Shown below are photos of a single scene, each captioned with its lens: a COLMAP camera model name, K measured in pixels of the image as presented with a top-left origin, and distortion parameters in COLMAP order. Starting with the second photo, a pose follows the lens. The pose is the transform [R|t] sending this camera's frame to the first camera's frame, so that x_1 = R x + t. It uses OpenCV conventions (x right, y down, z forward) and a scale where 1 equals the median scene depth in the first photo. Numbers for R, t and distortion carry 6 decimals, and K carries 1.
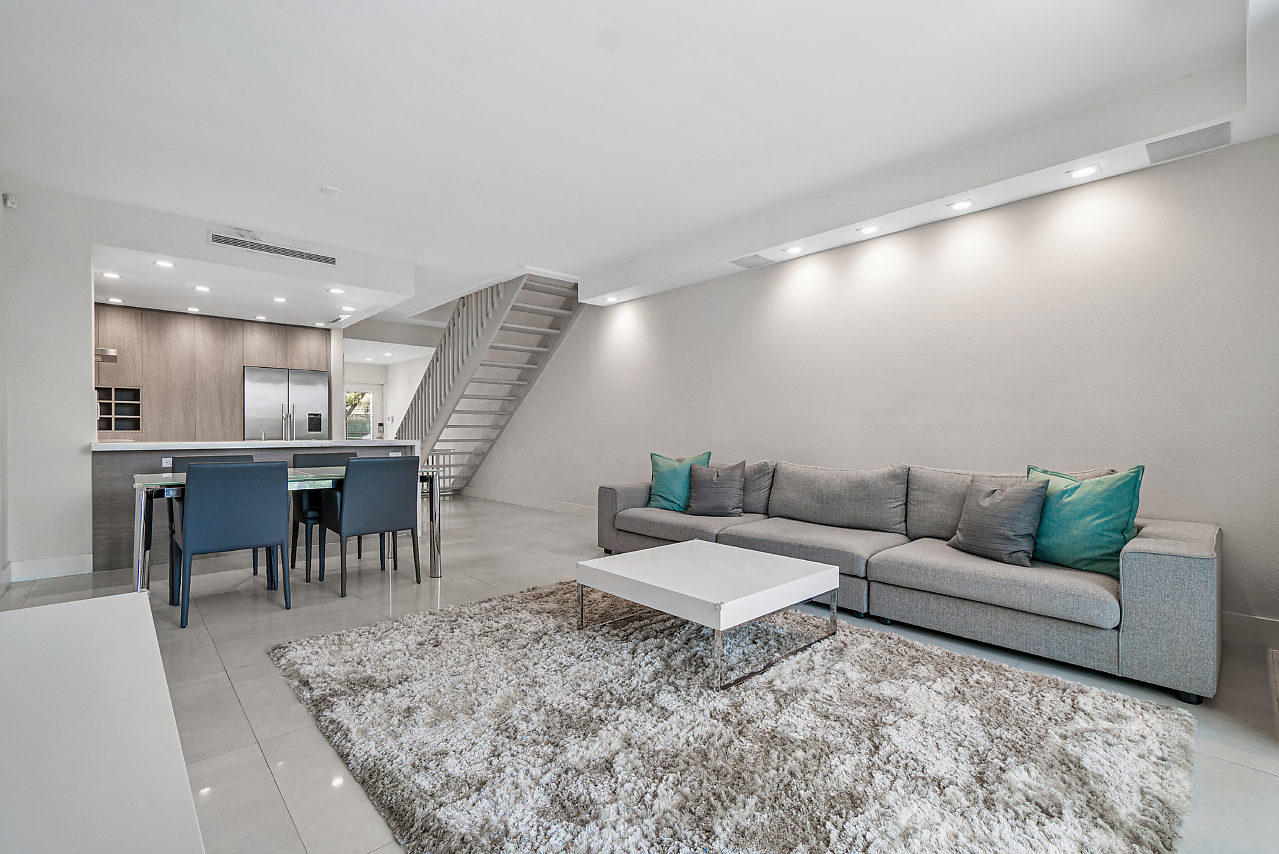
lens RADIAL K [[553.4, 0, 635.0], [0, 553.4, 430.7], [0, 0, 1]] dist [-0.009239, -0.000169]
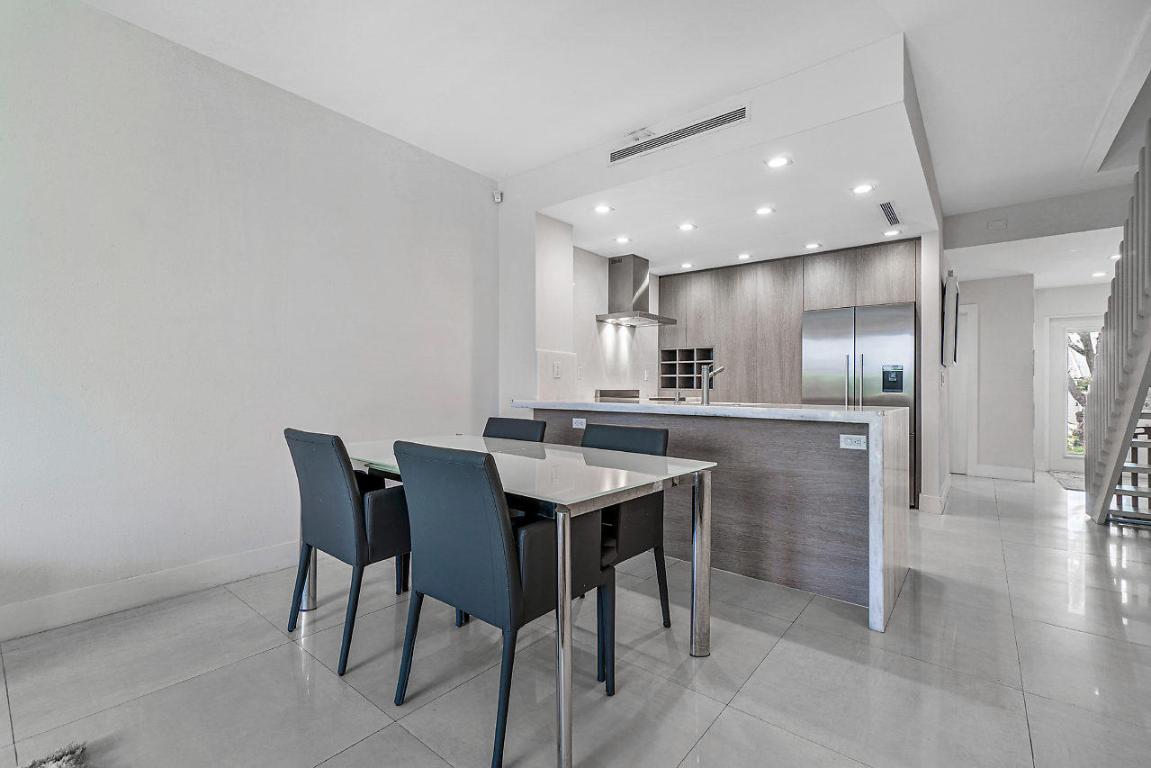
lens RADIAL K [[498.0, 0, 570.7], [0, 498.0, 387.1], [0, 0, 1]] dist [-0.009239, -0.000169]
pose [[0.125609, -0.000438, -0.992080, -0.019170], [-0.005419, 0.999985, -0.001128, -0.001359], [0.992065, 0.005518, 0.125604, 0.607036]]
